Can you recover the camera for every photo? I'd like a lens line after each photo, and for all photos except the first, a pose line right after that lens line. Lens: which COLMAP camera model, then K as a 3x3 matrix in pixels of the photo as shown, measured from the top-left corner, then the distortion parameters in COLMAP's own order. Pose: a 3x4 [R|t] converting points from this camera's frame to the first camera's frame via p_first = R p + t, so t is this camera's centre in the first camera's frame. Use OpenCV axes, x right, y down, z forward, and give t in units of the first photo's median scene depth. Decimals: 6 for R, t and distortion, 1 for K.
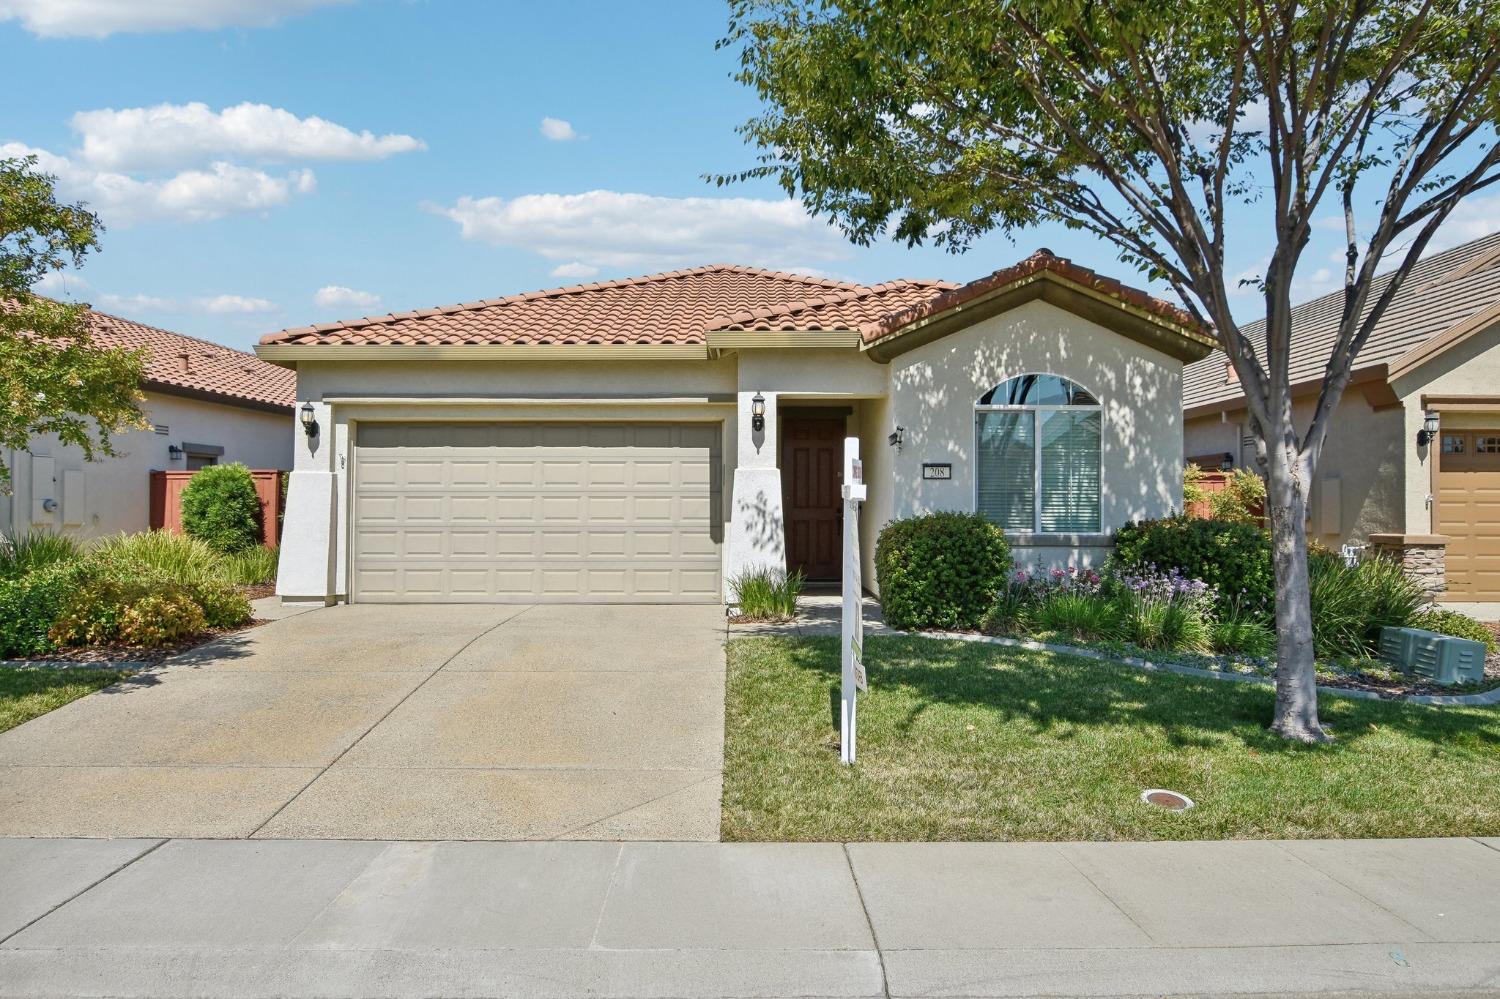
lens RADIAL K [[922.8, 0, 752.7], [0, 922.8, 490.4], [0, 0, 1]] dist [0.000245, 0.000602]
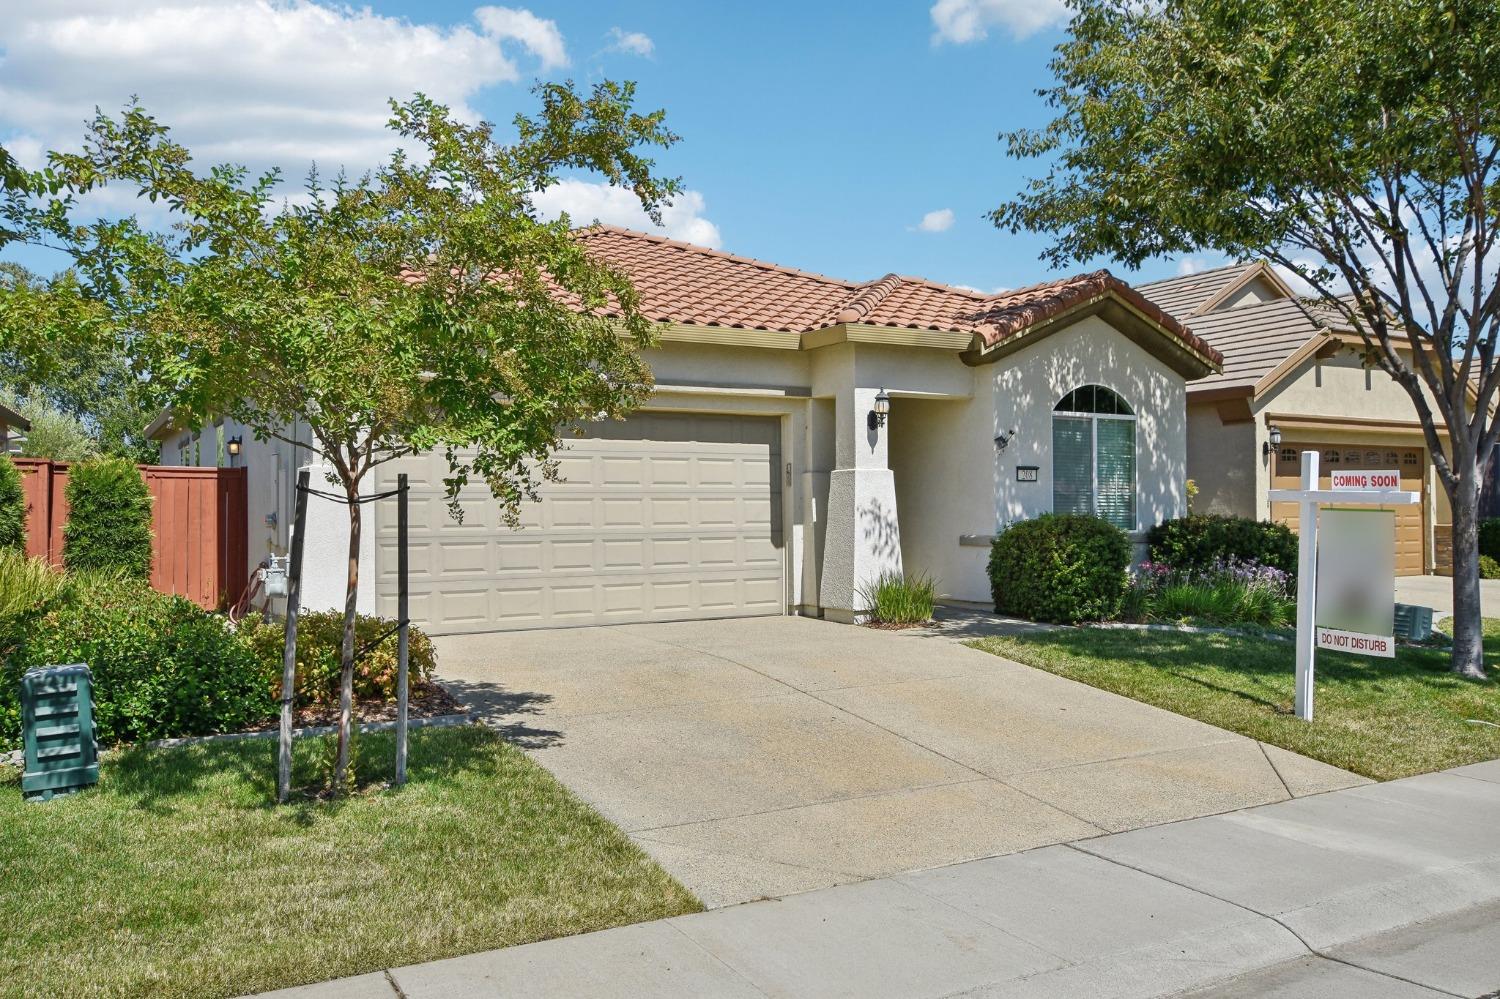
lens RADIAL K [[1118.9, 0, 748.4], [0, 1118.9, 506.1], [0, 0, 1]] dist [0.005874, 0.008801]
pose [[0.875740, -0.005466, 0.482752, -0.687408], [-0.003296, 0.999845, 0.017298, -0.005247], [-0.482771, -0.016740, 0.875587, 0.045814]]
